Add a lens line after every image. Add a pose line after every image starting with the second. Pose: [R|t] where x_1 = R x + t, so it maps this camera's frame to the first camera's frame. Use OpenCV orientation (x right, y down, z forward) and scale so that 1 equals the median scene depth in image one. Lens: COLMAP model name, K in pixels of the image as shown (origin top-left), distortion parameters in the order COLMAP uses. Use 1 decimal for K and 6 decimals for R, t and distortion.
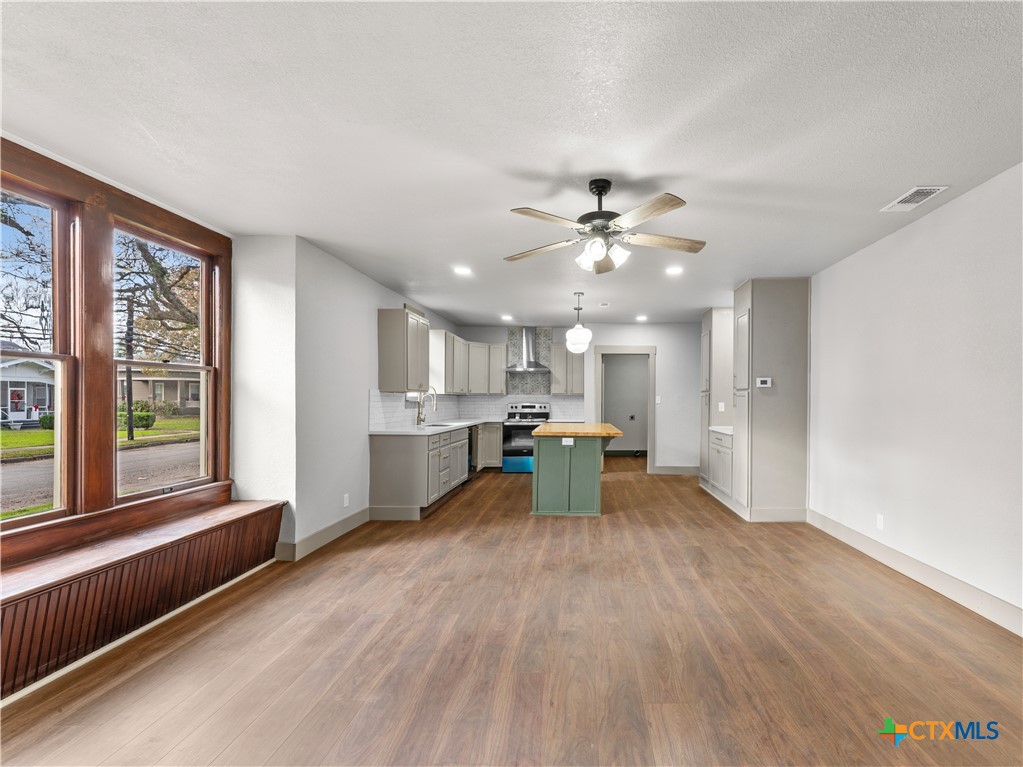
lens RADIAL K [[409.6, 0, 513.2], [0, 409.6, 396.3], [0, 0, 1]] dist [0.000380, 0.000036]
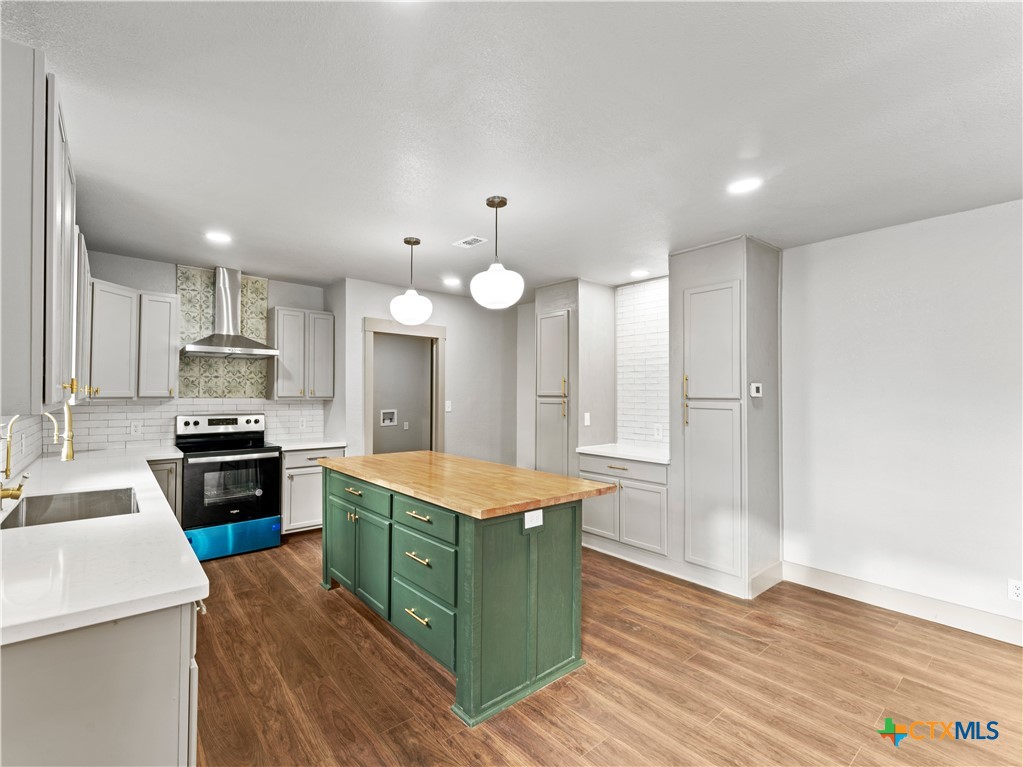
lens RADIAL K [[504.1, 0, 511.5], [0, 504.1, 383.5], [0, 0, 1]] dist [0.002627, 0.000484]
pose [[0.754281, 0.016995, 0.656332, -0.170180], [-0.003891, 0.999763, -0.021417, -0.016548], [-0.656541, 0.013600, 0.754168, 0.422289]]
